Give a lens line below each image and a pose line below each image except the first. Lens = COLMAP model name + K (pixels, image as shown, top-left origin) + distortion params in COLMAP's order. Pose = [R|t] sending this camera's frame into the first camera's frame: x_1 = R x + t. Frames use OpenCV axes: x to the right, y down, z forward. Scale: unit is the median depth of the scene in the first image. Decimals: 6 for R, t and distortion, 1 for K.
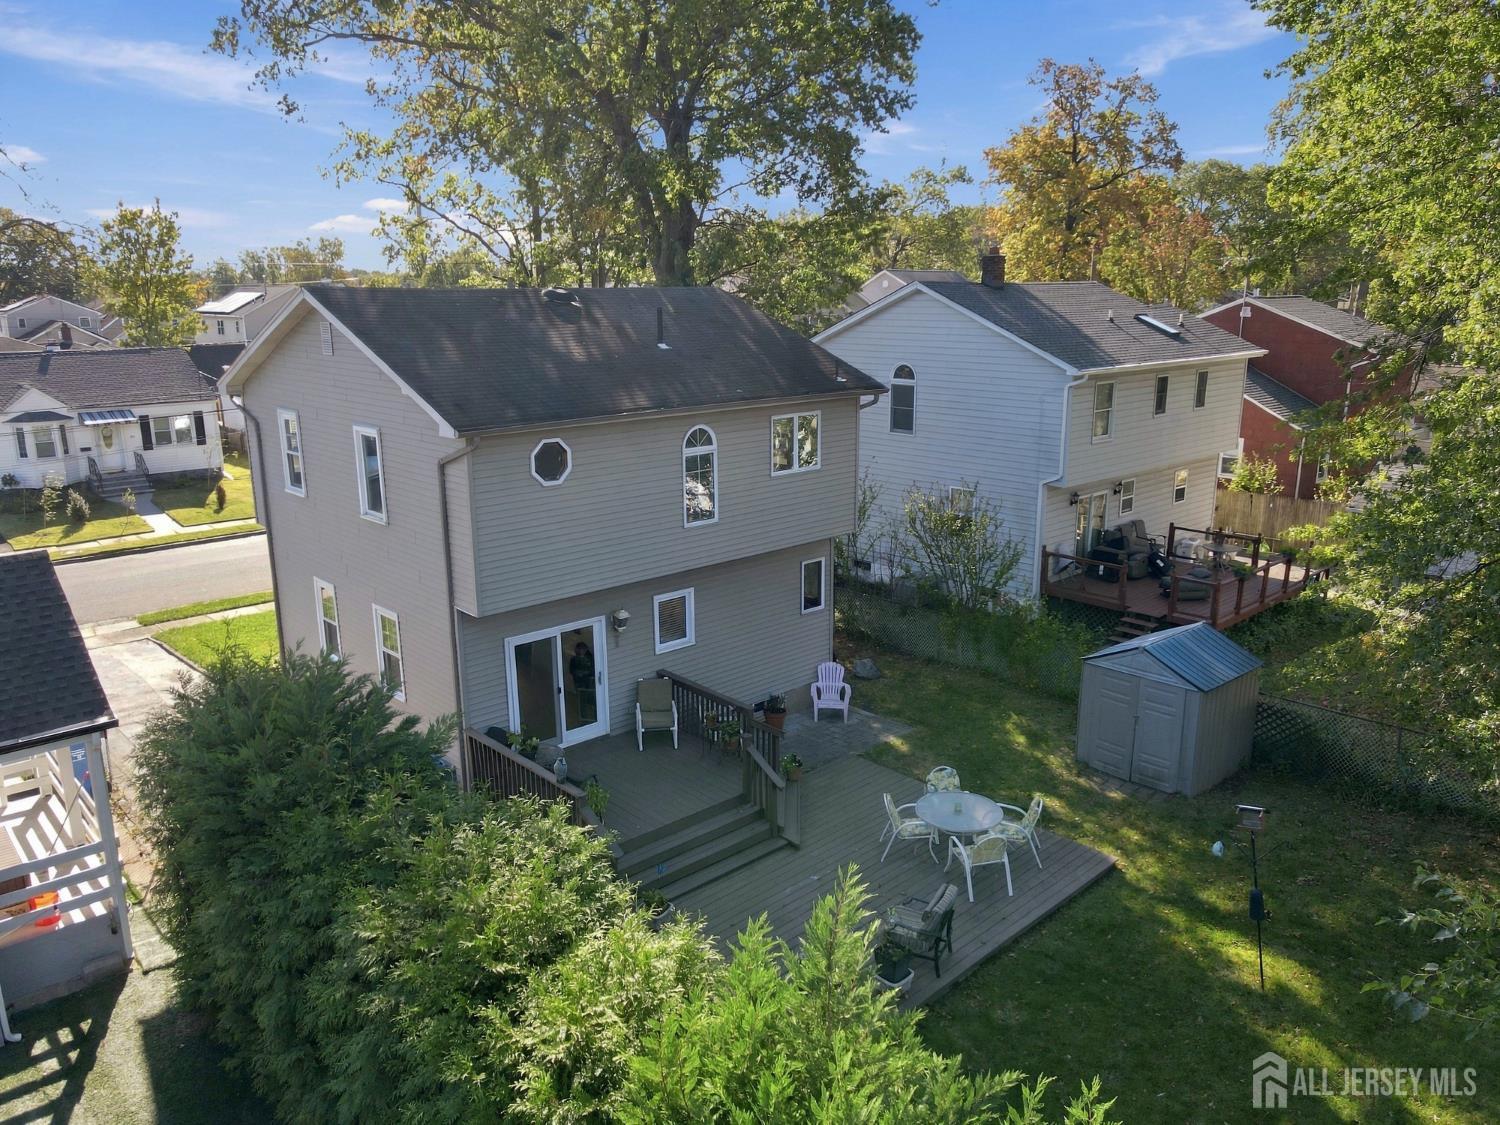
lens RADIAL K [[1093.3, 0, 750.0], [0, 1093.3, 562.5], [0, 0, 1]] dist [0.031043, -0.024583]
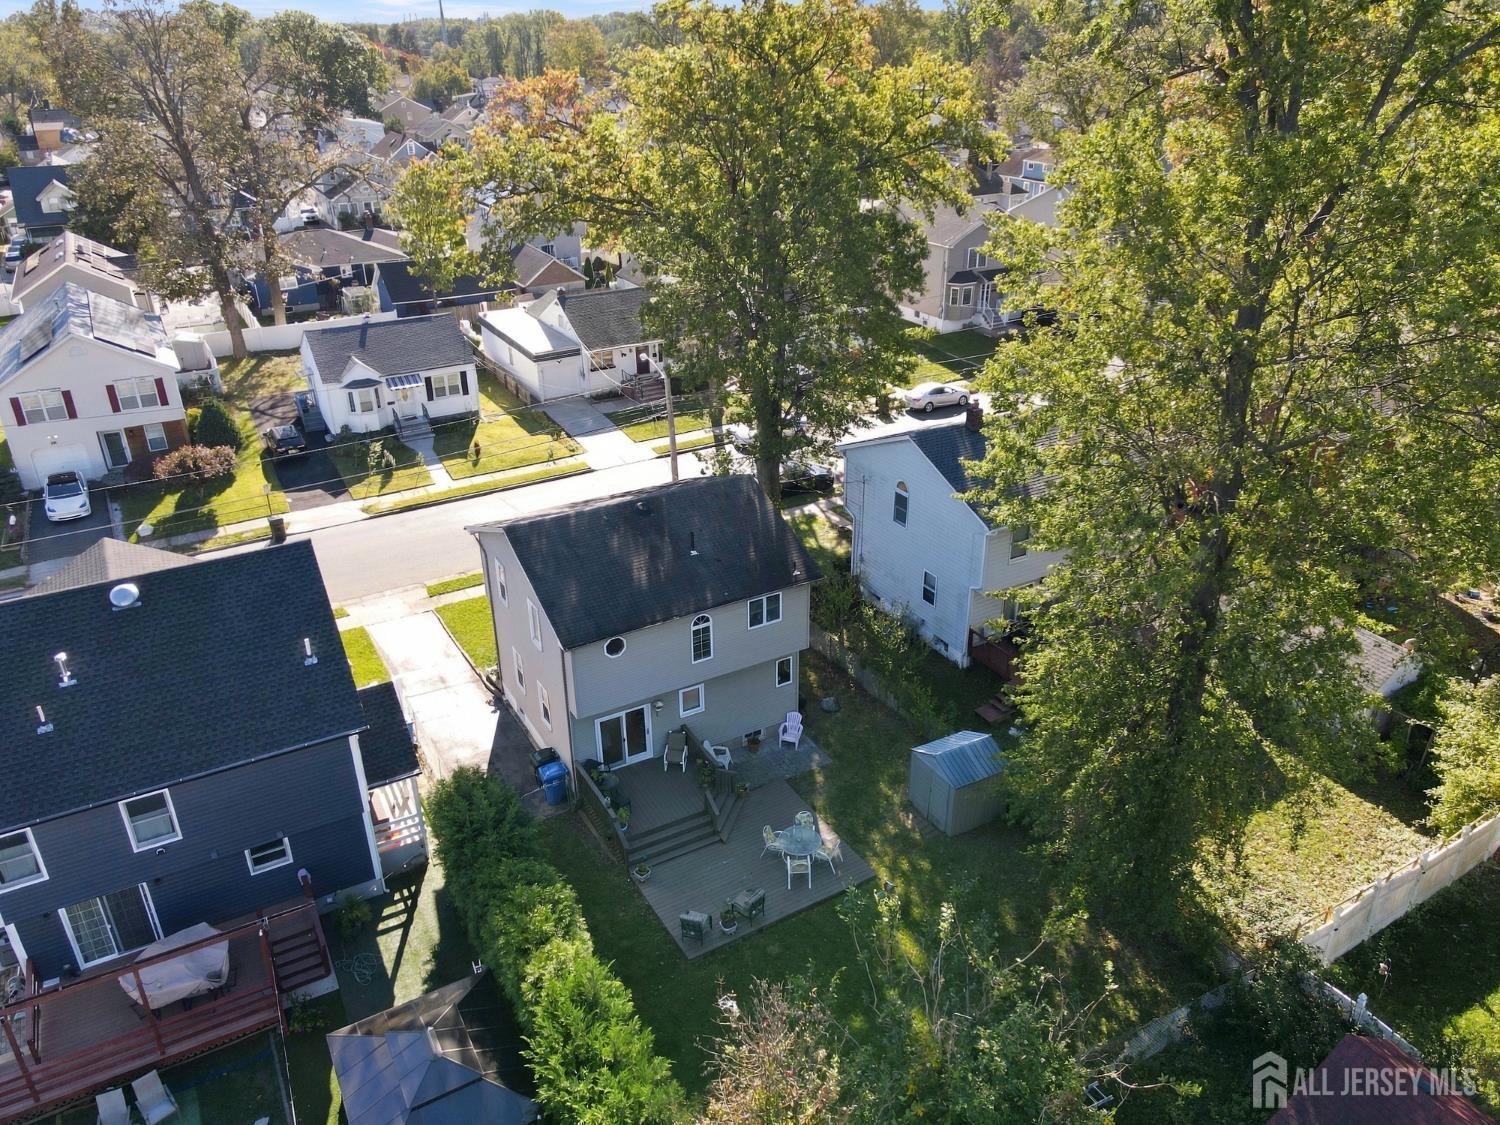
lens RADIAL K [[1095.2, 0, 753.3], [0, 1095.2, 561.6], [0, 0, 1]] dist [-0.000352, 0.030895]
pose [[0.974051, 0.101255, -0.202417, 0.405682], [-0.053697, 0.972197, 0.227926, -0.638251], [0.219868, -0.211142, 0.952406, -0.730720]]
